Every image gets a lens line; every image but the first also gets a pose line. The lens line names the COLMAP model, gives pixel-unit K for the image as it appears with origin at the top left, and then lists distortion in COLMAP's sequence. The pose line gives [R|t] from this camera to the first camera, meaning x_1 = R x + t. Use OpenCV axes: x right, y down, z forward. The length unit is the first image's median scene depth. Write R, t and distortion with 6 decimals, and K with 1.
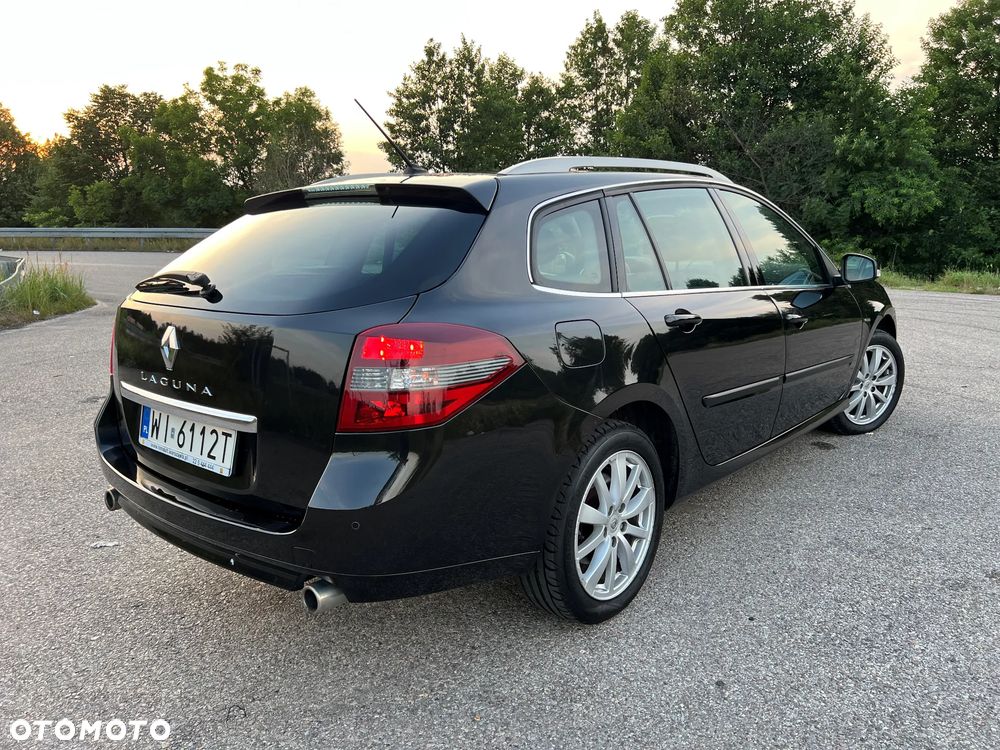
lens RADIAL K [[764.8, 0, 508.5], [0, 764.8, 370.3], [0, 0, 1]] dist [0.047356, -0.053599]
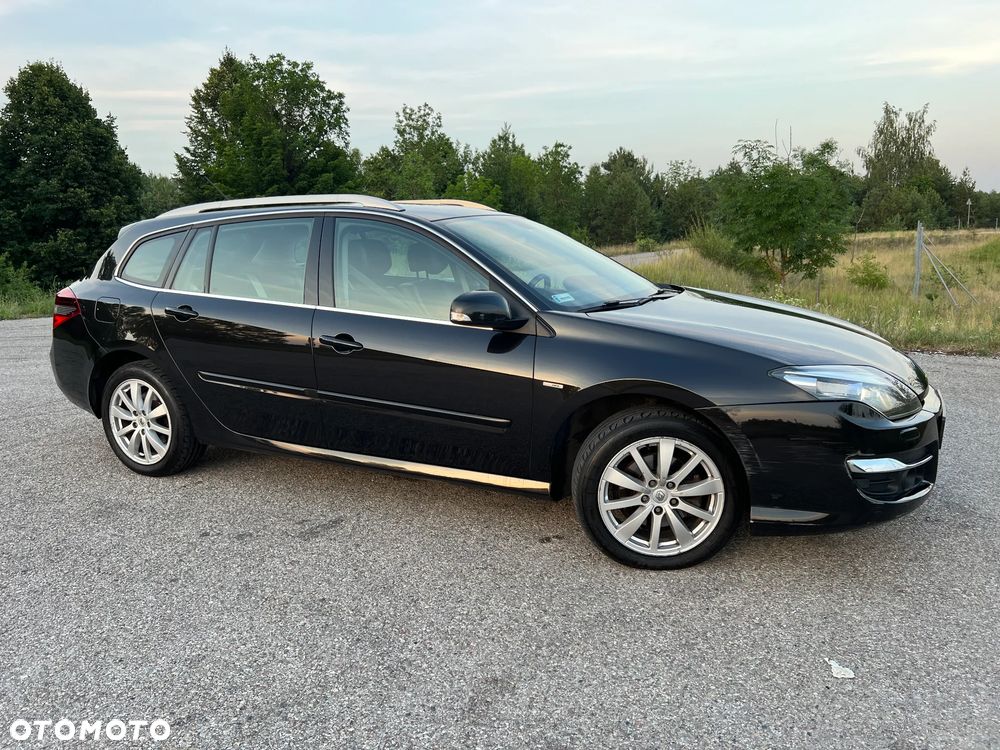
lens RADIAL K [[764.8, 0, 496.5], [0, 764.8, 375.8], [0, 0, 1]] dist [0.047356, -0.053599]
pose [[0.230811, 0.201668, -0.951870, 1.510639], [-0.164982, 0.972231, 0.165977, -0.246550], [0.958910, 0.118732, 0.257673, 1.016730]]
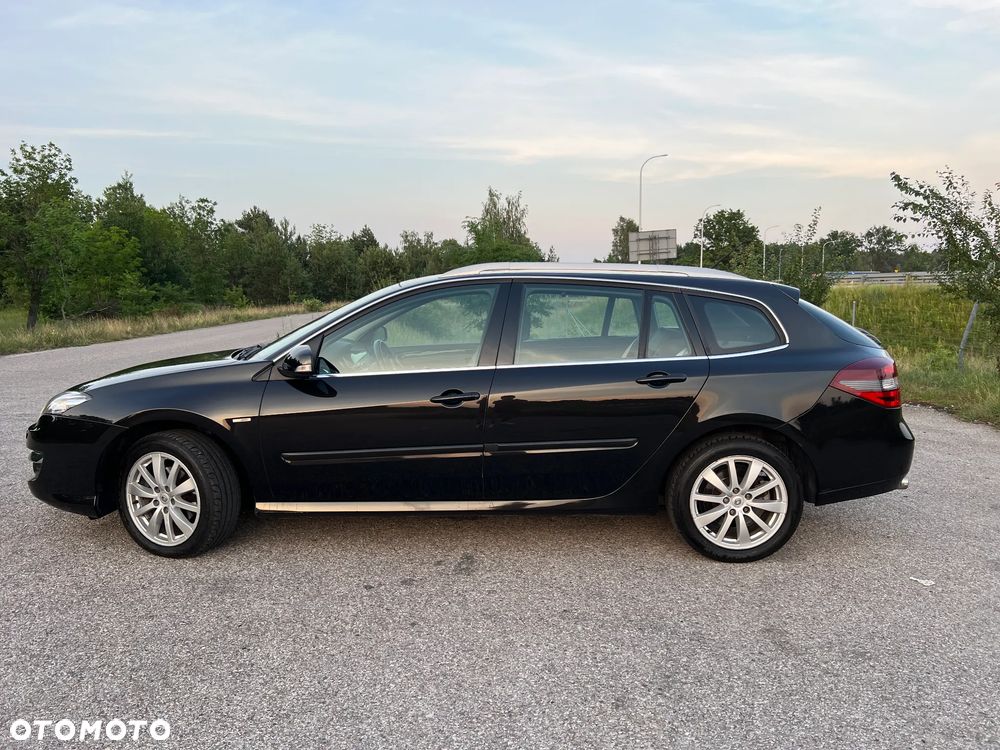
lens RADIAL K [[764.8, 0, 506.4], [0, 764.8, 378.6], [0, 0, 1]] dist [0.047356, -0.053599]
pose [[0.668616, 0.114936, -0.734671, 1.336090], [-0.156310, 0.987632, 0.012255, -0.120781], [0.726994, 0.106643, 0.678312, 0.280879]]
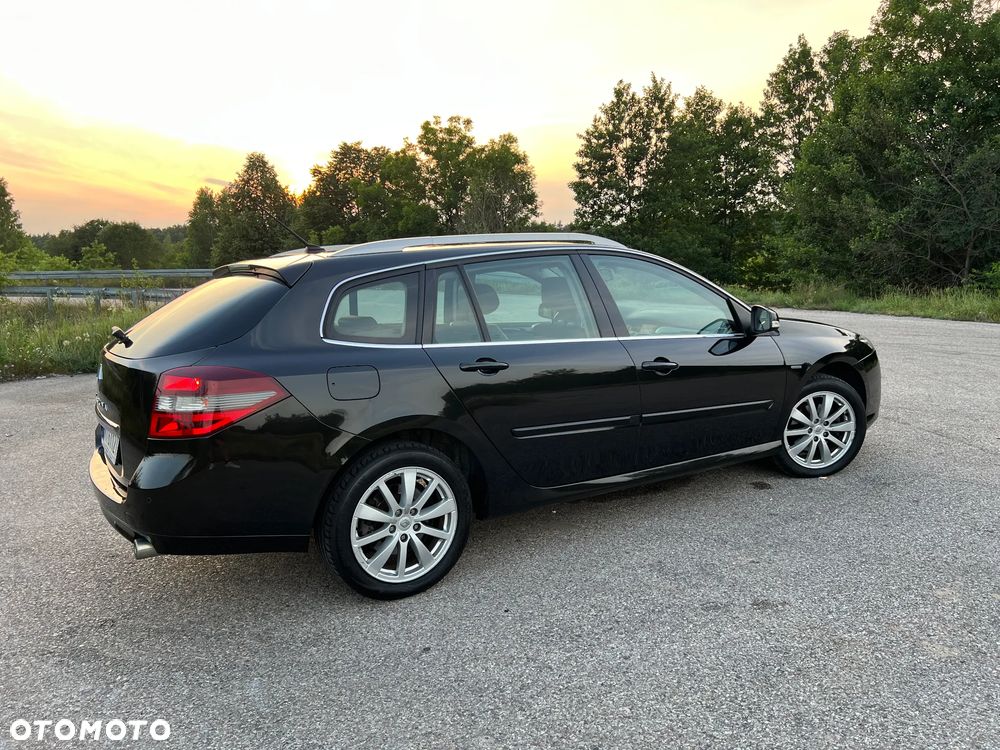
lens RADIAL K [[764.8, 0, 509.4], [0, 764.8, 373.5], [0, 0, 1]] dist [0.047356, -0.053599]
pose [[0.958277, 0.026634, -0.284597, 0.518169], [-0.036402, 0.998914, -0.029091, -0.016334], [0.283513, 0.038237, 0.958206, -0.149177]]
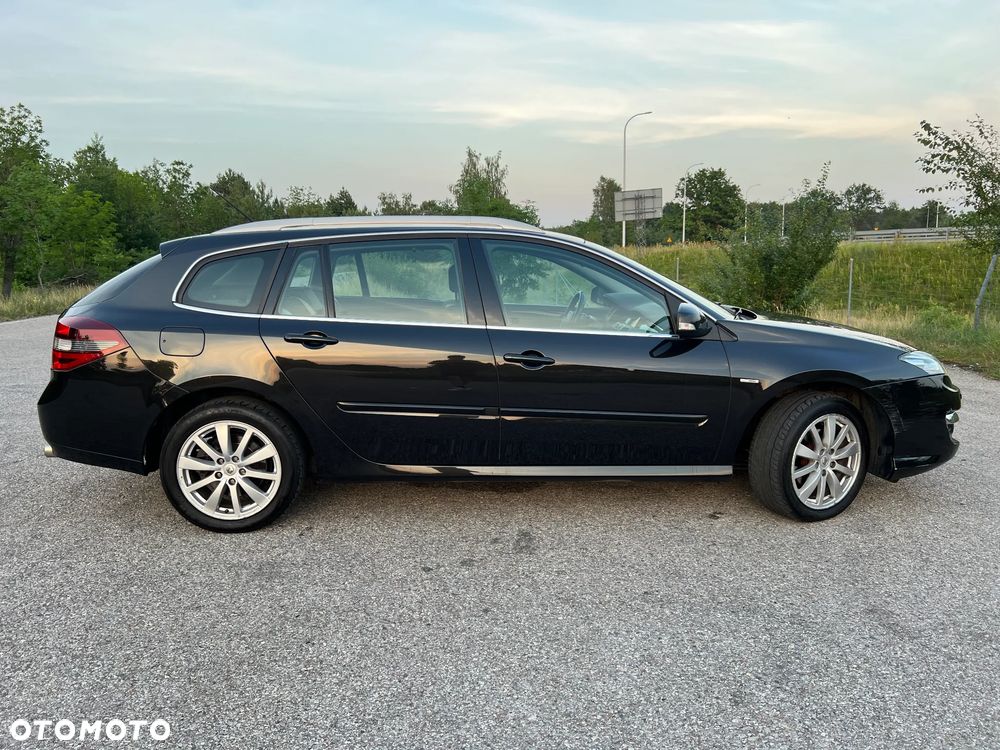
lens RADIAL K [[764.8, 0, 498.4], [0, 764.8, 371.5], [0, 0, 1]] dist [0.047356, -0.053599]
pose [[0.683232, 0.134170, -0.717769, 1.186915], [-0.143968, 0.988431, 0.047724, -0.102559], [0.715868, 0.070729, 0.694644, 0.257910]]
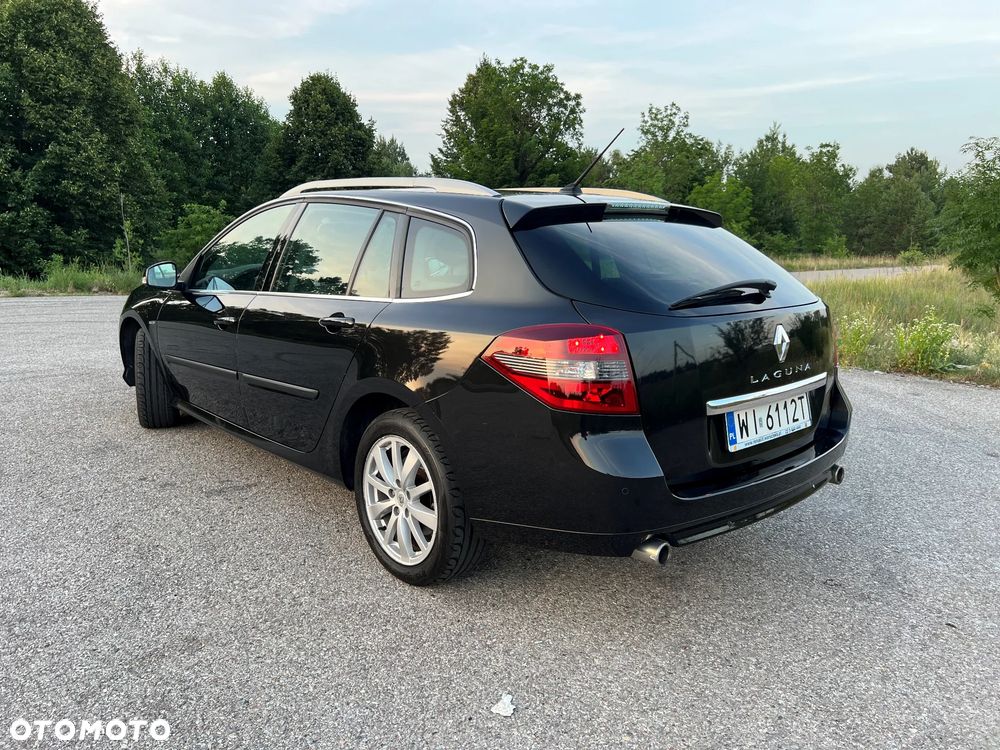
lens RADIAL K [[764.8, 0, 493.9], [0, 764.8, 381.3], [0, 0, 1]] dist [0.047356, -0.053599]
pose [[-0.111458, 0.212194, -0.970851, 1.535498], [-0.197261, 0.952774, 0.230889, -0.329506], [0.973994, 0.217246, -0.064337, 1.530292]]
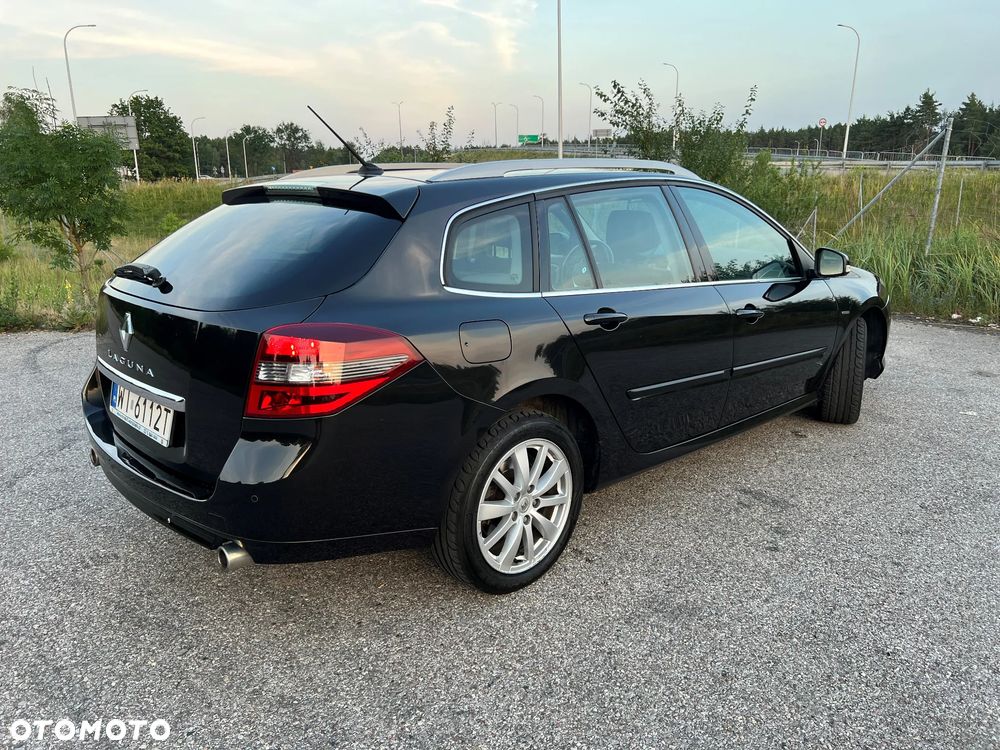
lens RADIAL K [[764.8, 0, 495.4], [0, 764.8, 361.1], [0, 0, 1]] dist [0.047356, -0.053599]
pose [[0.993729, 0.044552, -0.102556, 0.155908], [-0.039815, 0.998064, 0.047788, -0.042799], [0.104487, -0.043405, 0.993579, -0.060515]]
